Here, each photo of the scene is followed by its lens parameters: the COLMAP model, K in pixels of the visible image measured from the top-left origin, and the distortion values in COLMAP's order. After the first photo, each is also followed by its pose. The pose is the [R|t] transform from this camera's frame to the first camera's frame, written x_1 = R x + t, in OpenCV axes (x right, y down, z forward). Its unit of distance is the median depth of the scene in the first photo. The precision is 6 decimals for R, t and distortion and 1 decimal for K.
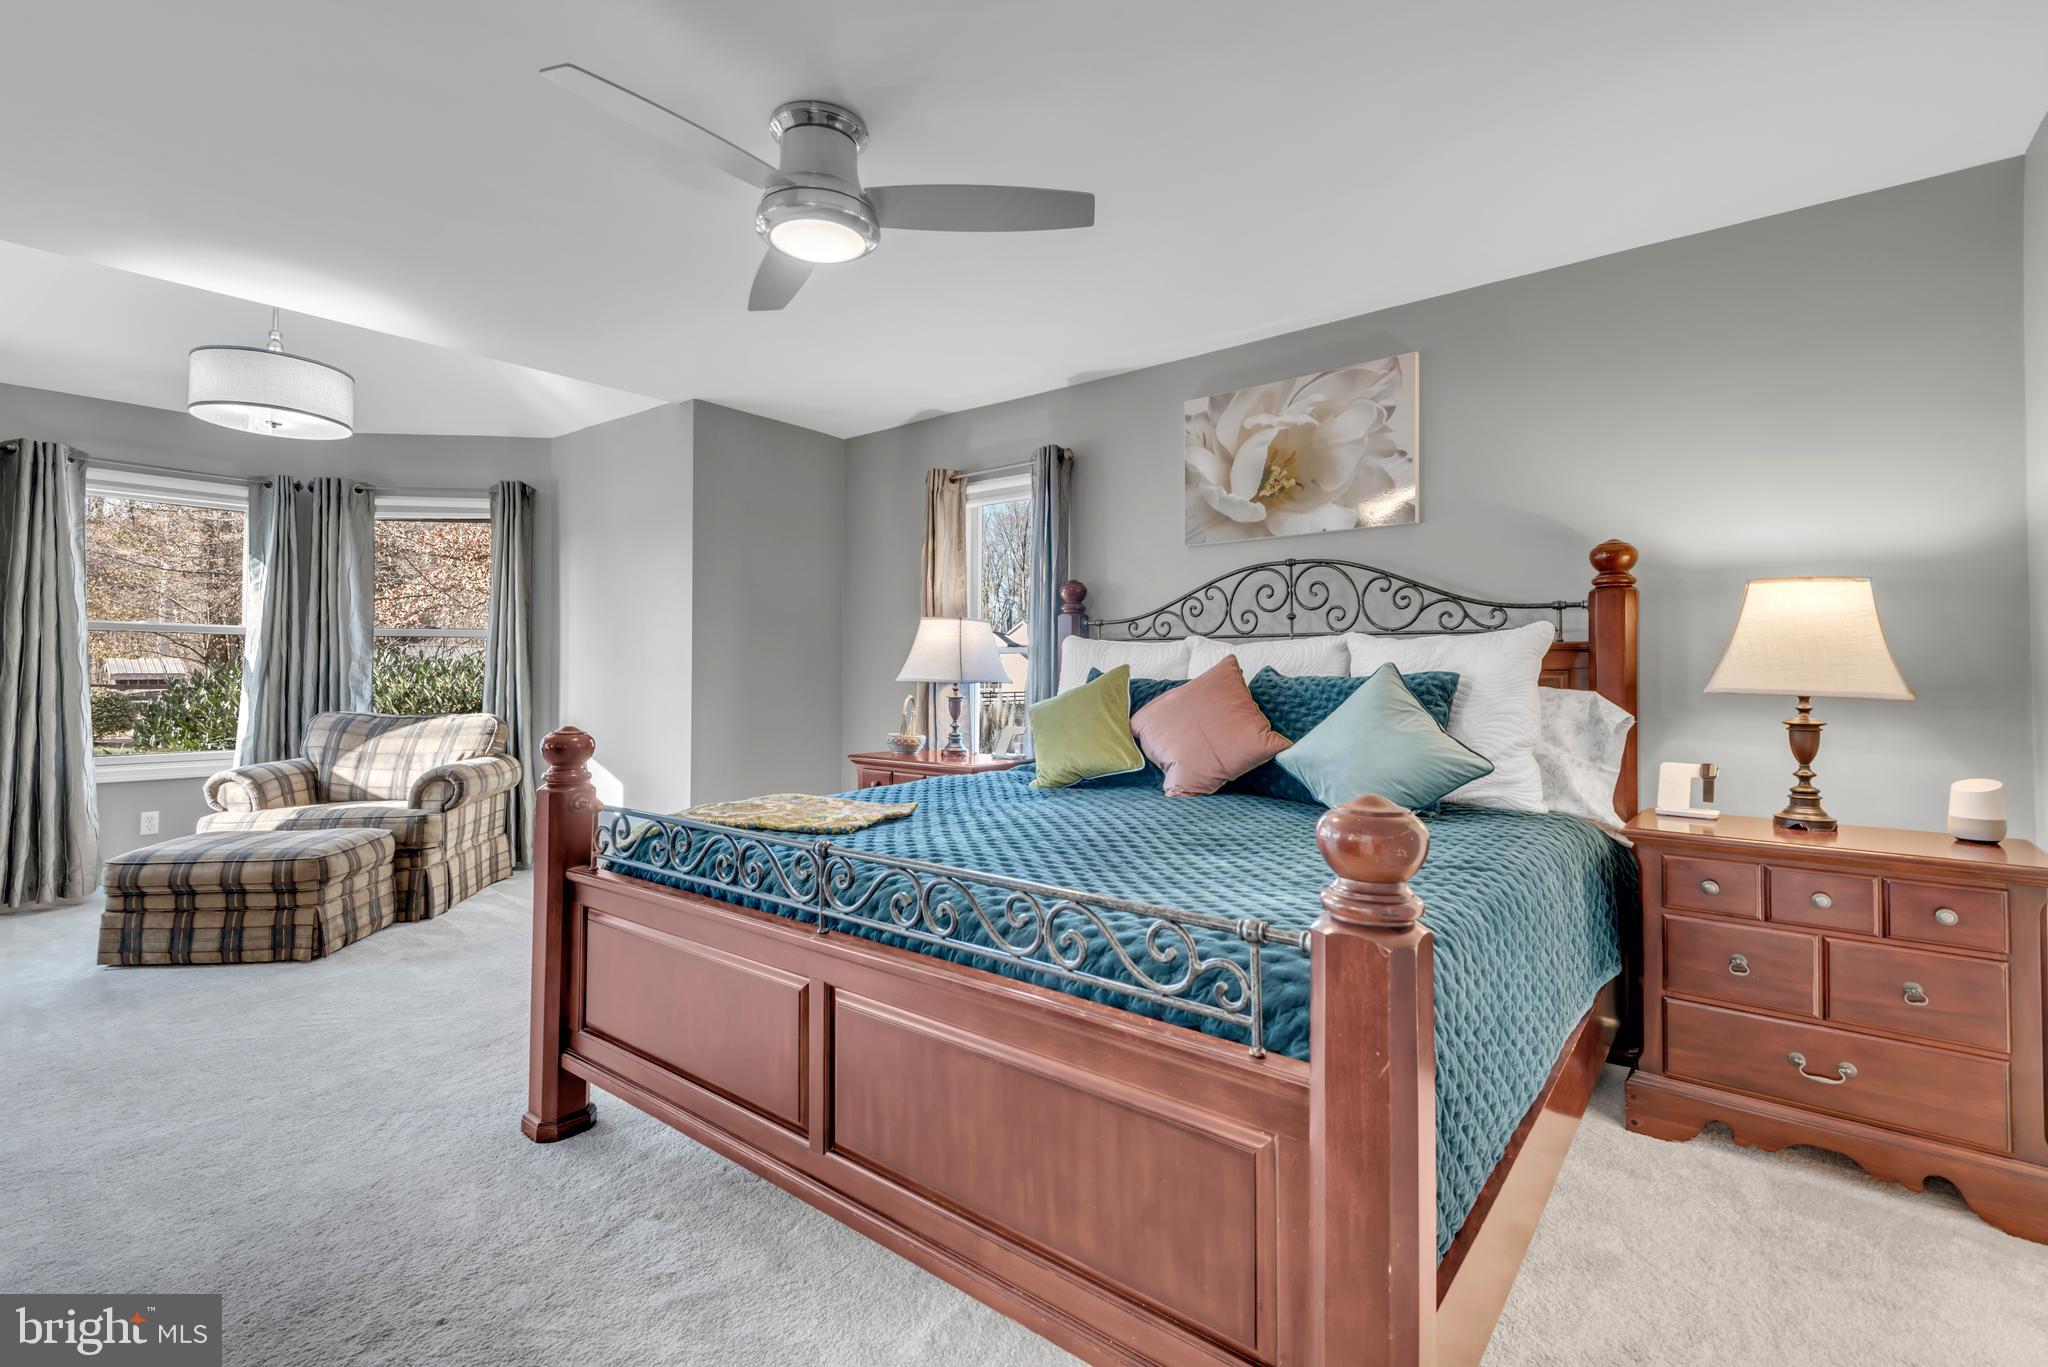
lens RADIAL K [[926.9, 0, 1031.6], [0, 926.9, 648.8], [0, 0, 1]] dist [0.021597, -0.008445]
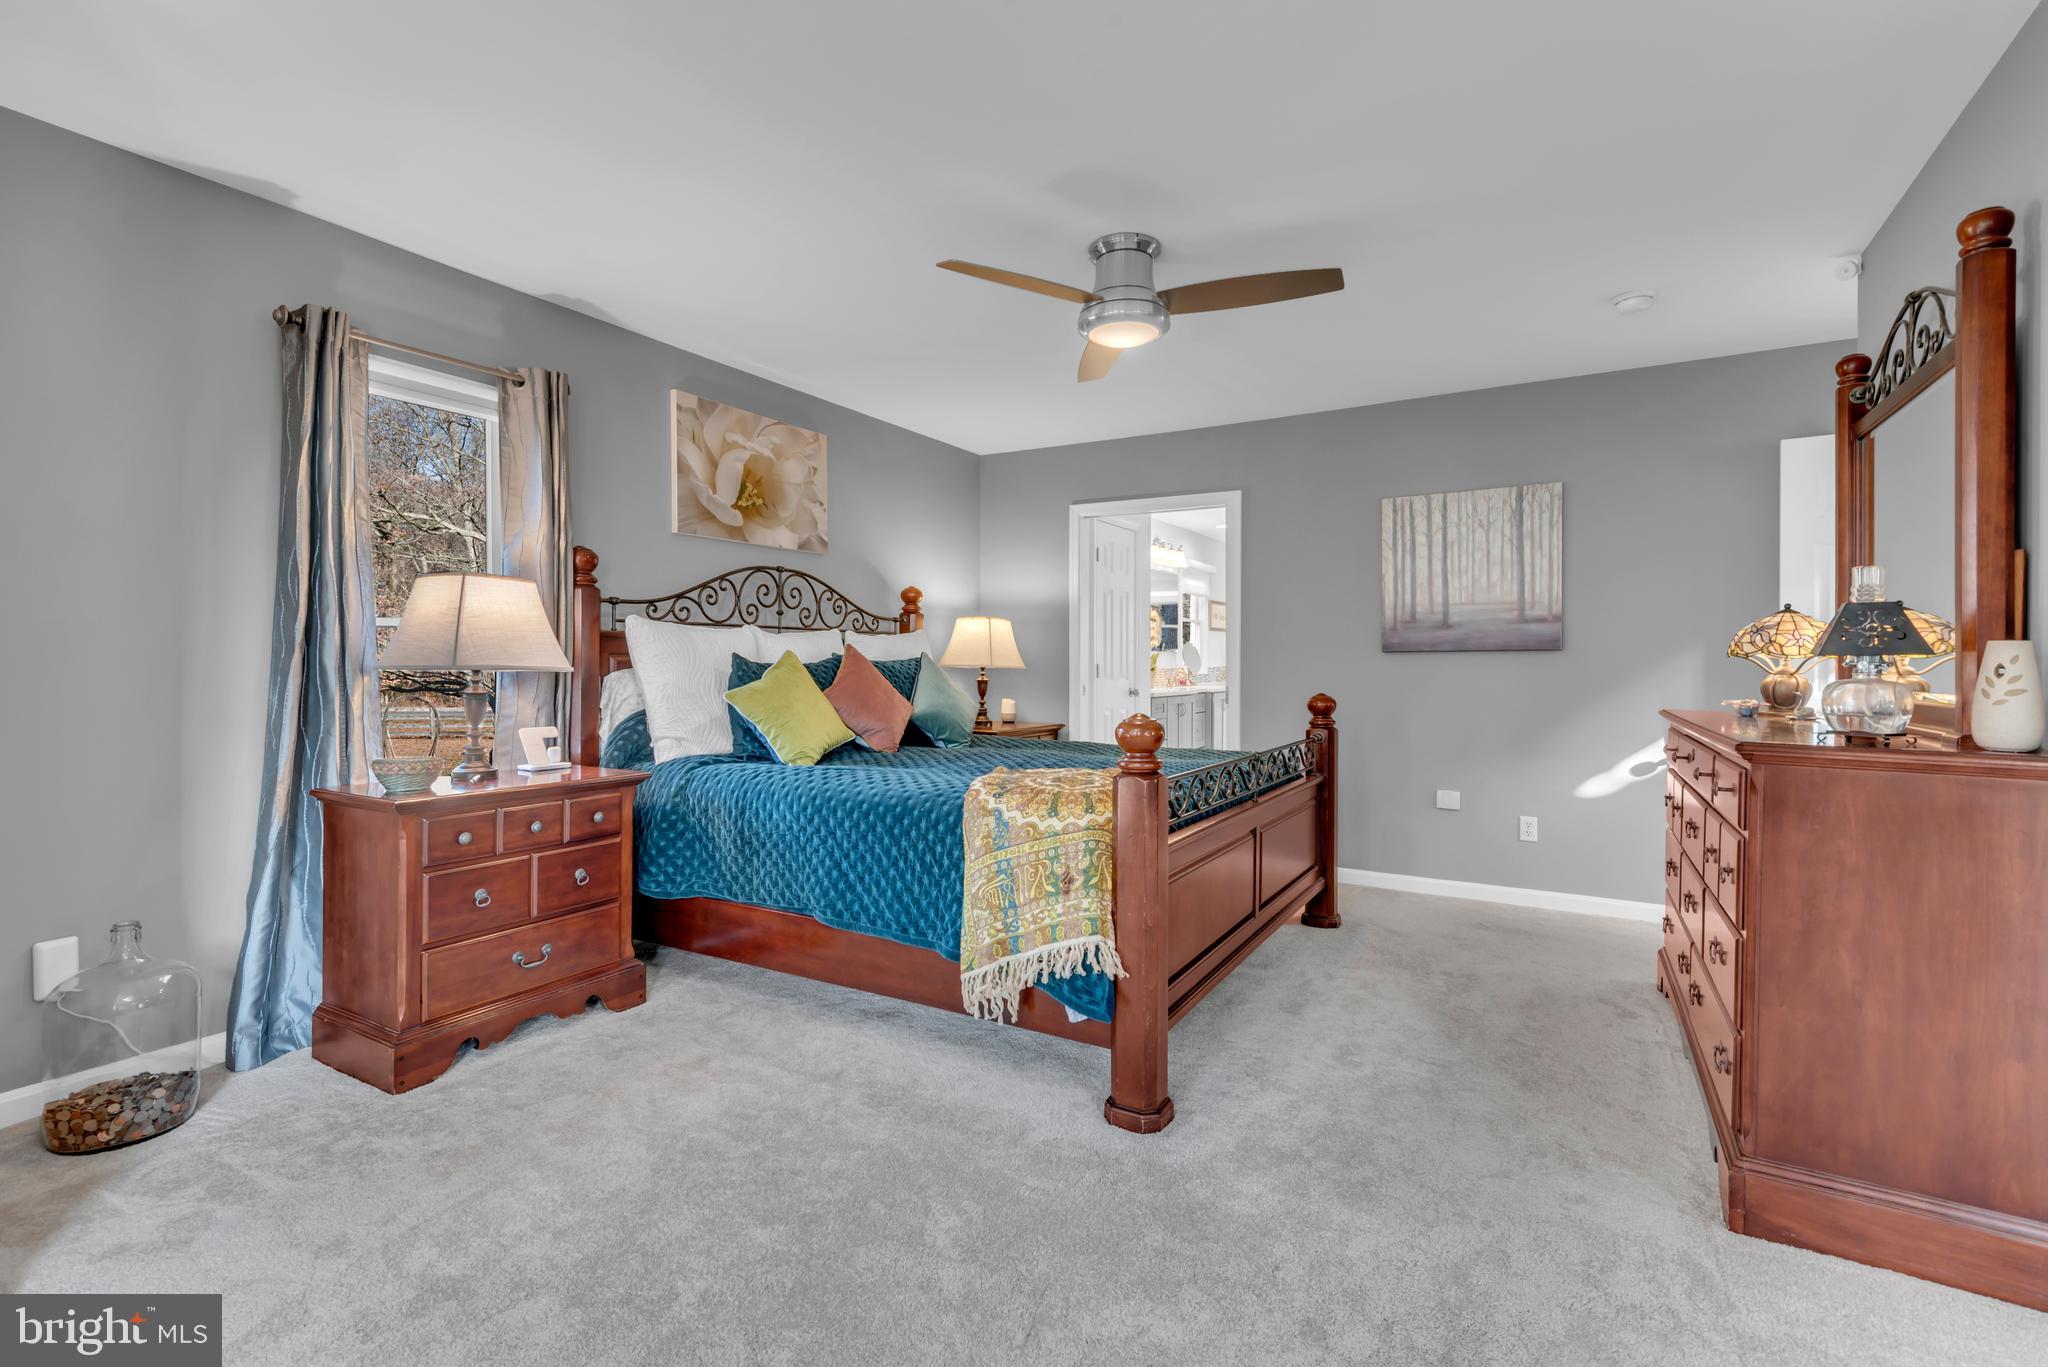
lens RADIAL K [[926.9, 0, 1026.0], [0, 926.9, 677.2], [0, 0, 1]] dist [0.021597, -0.008445]
pose [[-0.155179, -0.006754, 0.987863, -0.983142], [-0.012839, 0.999906, 0.004820, 0.040787], [-0.987803, -0.011935, -0.155251, 0.851254]]
